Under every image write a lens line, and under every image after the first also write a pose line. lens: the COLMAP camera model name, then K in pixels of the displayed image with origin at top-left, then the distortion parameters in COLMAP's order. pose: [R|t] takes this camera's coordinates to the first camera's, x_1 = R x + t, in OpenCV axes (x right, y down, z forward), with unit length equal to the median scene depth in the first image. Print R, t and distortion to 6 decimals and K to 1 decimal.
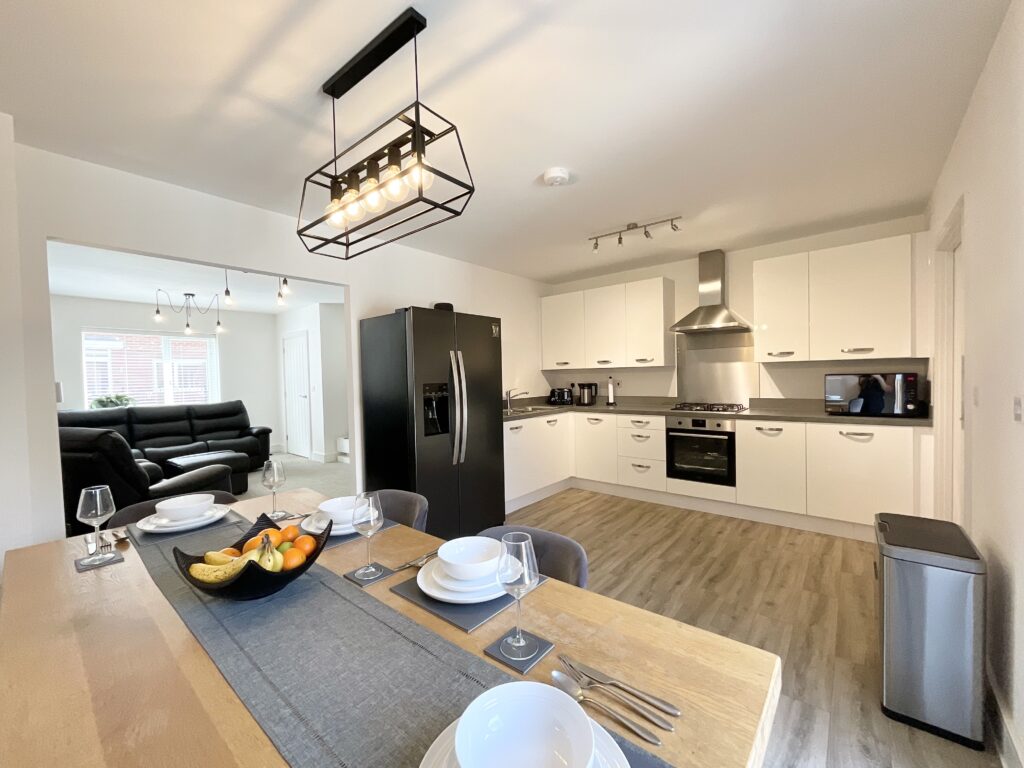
lens RADIAL K [[411.1, 0, 515.4], [0, 411.1, 380.6], [0, 0, 1]] dist [-0.000871, 0.000171]
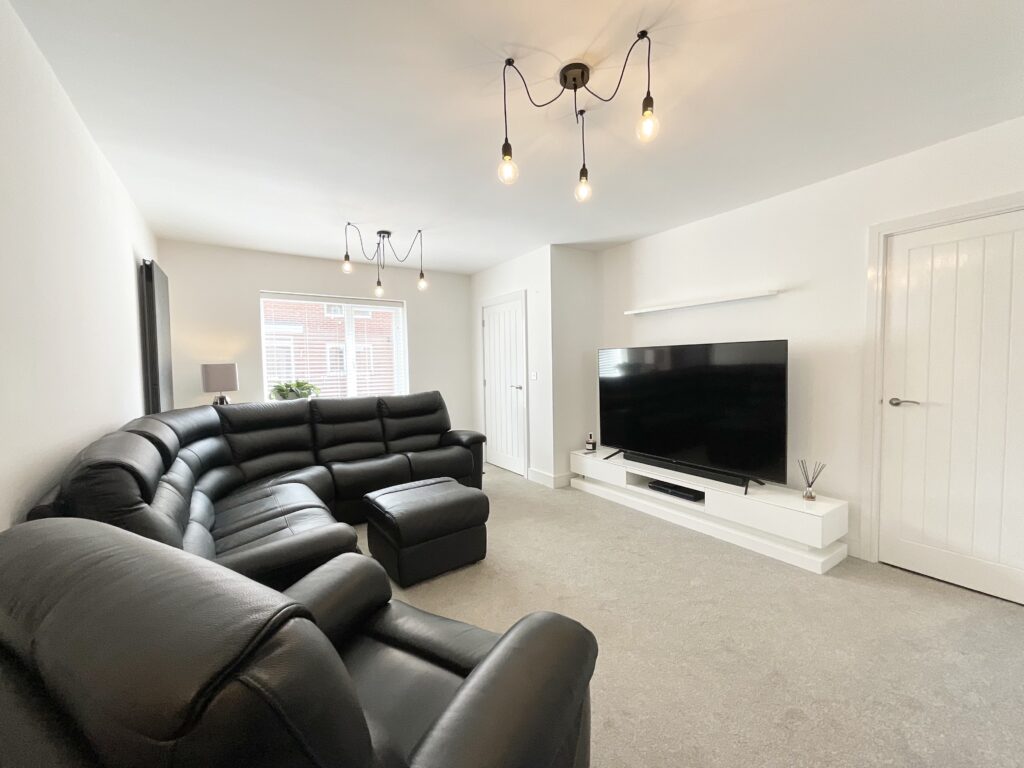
lens RADIAL K [[411.1, 0, 515.4], [0, 411.1, 380.6], [0, 0, 1]] dist [-0.000871, 0.000171]
pose [[0.959742, 0.014694, -0.280498, -0.355012], [-0.004075, 0.999254, 0.038404, 0.000481], [0.280853, -0.035715, 0.959086, 0.368426]]
